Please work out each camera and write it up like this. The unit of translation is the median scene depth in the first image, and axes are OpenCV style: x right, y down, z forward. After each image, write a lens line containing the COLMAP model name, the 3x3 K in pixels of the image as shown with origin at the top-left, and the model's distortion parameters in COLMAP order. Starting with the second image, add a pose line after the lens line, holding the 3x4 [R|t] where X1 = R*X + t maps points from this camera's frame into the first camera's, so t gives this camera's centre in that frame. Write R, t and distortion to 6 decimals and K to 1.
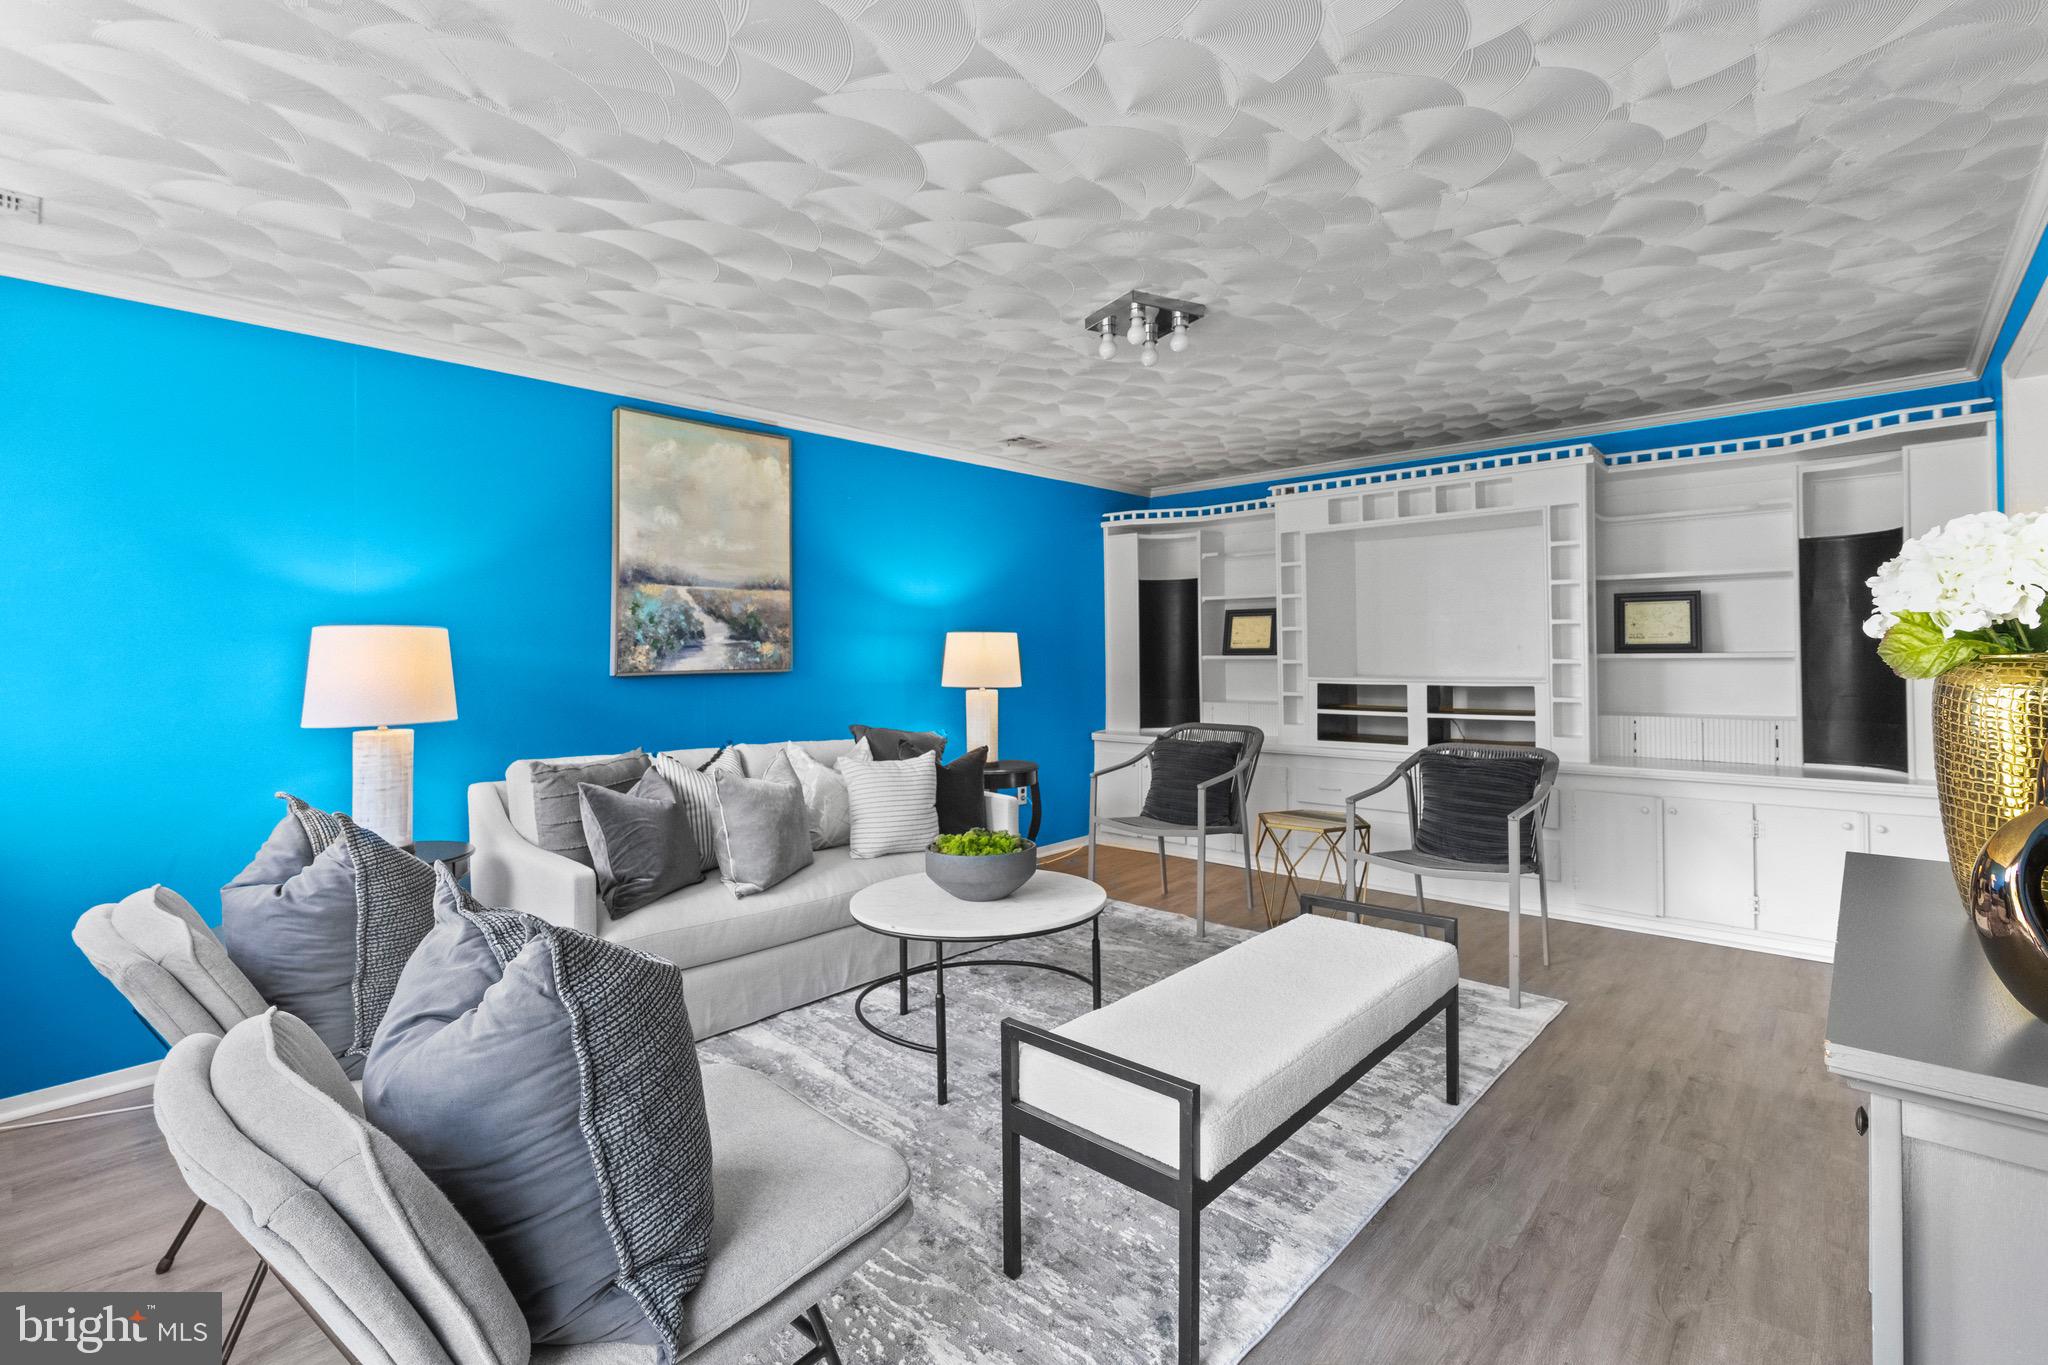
lens RADIAL K [[947.4, 0, 1027.6], [0, 947.4, 661.1], [0, 0, 1]] dist [0.005042, 0.001435]
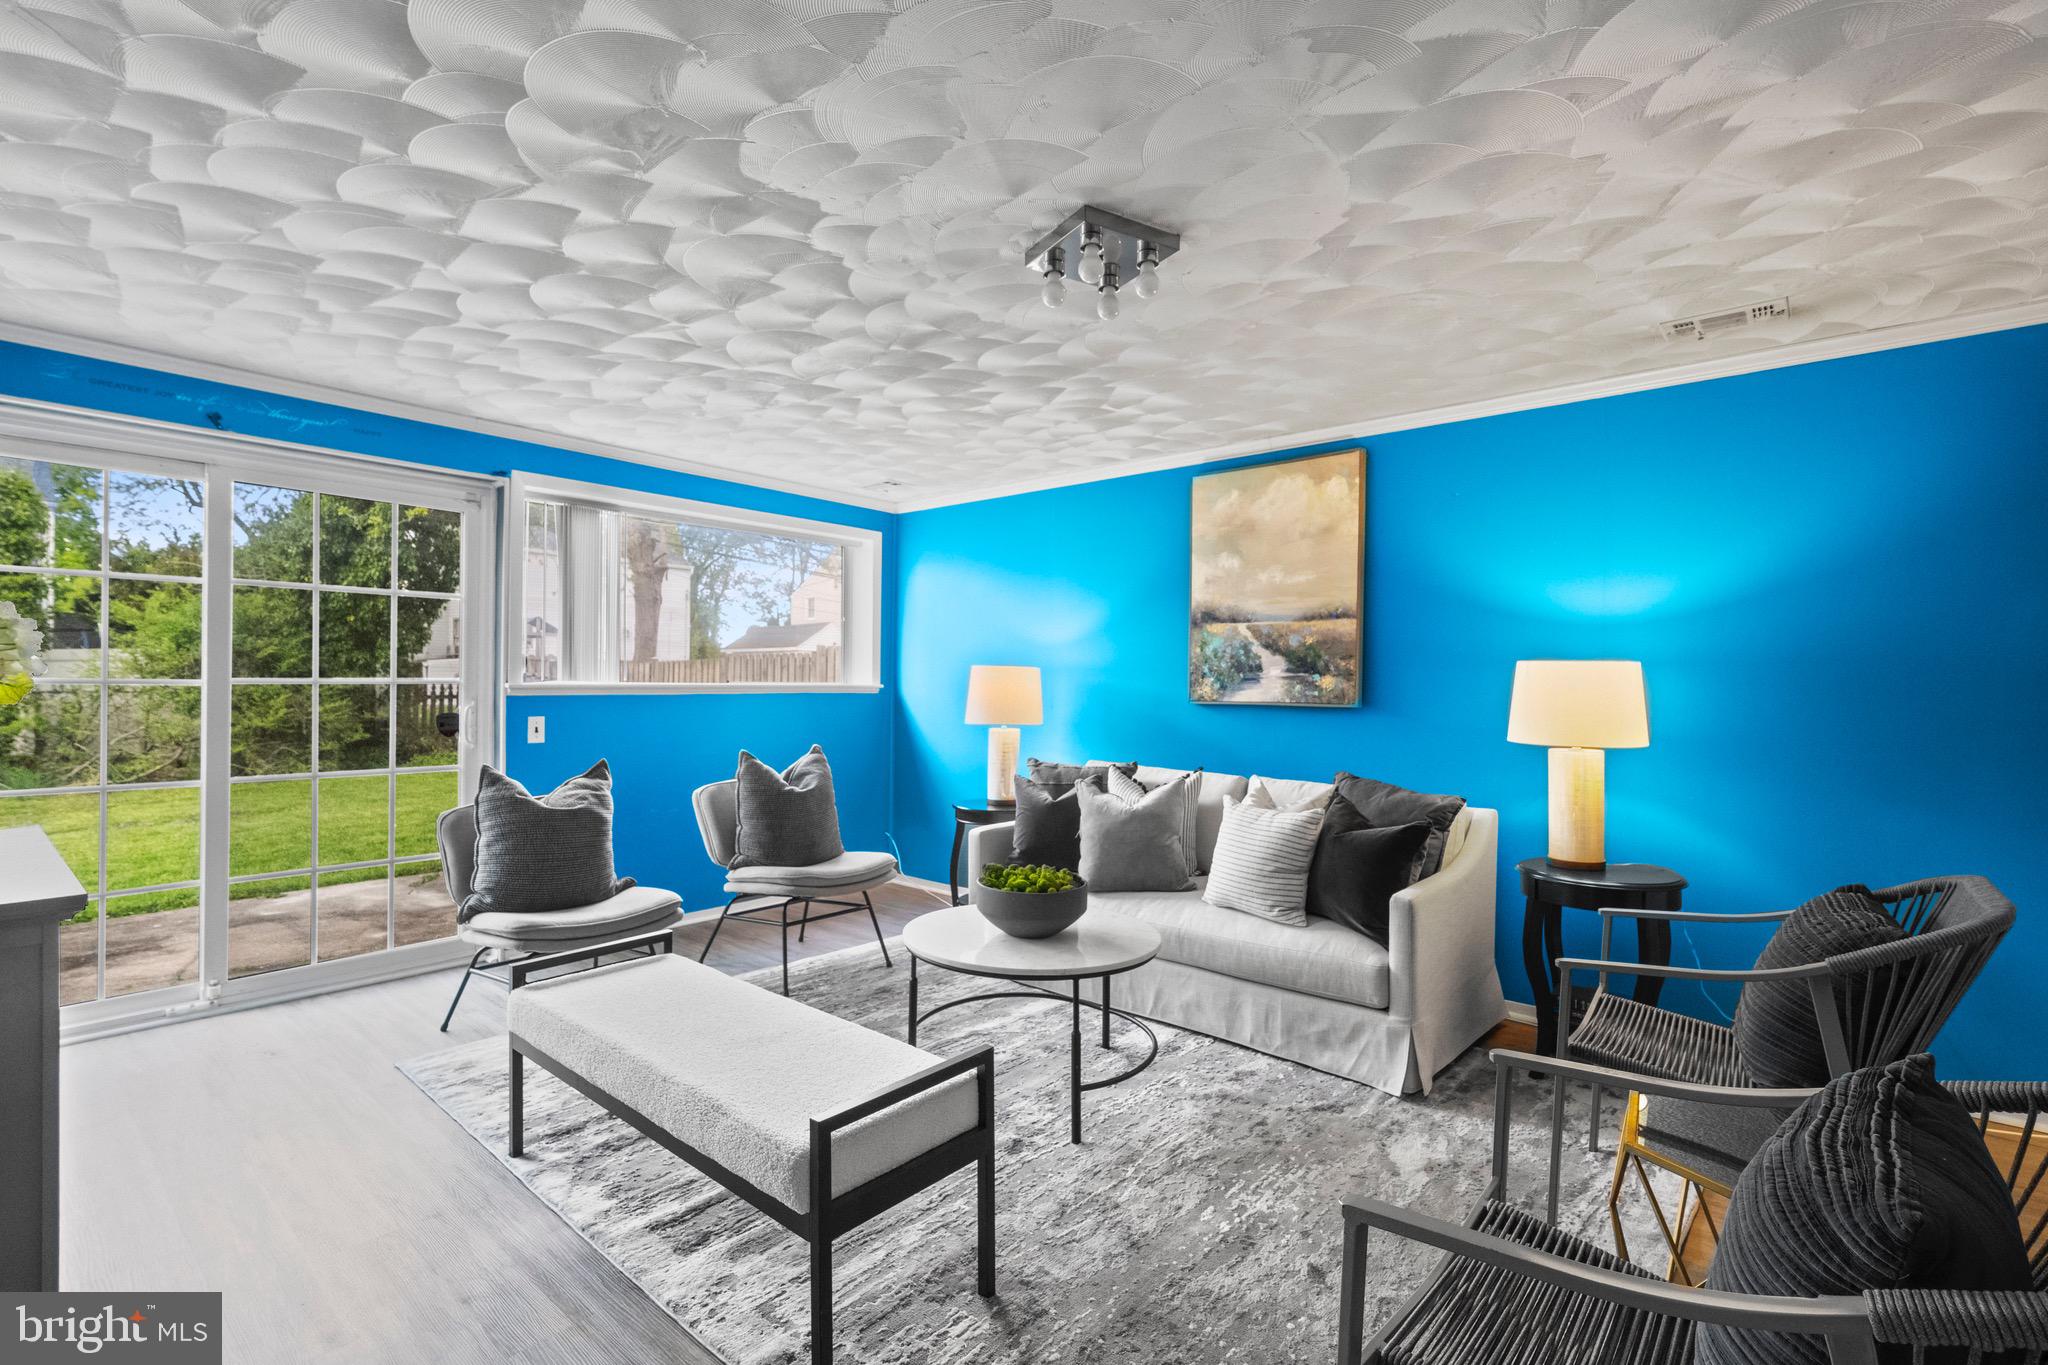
lens RADIAL K [[947.4, 0, 1045.7], [0, 947.4, 675.6], [0, 0, 1]] dist [0.005042, 0.001435]
pose [[0.026135, 0.010498, -0.999603, 0.677013], [-0.012629, 0.999869, 0.010171, -0.026414], [0.999579, 0.012358, 0.026264, 0.718880]]
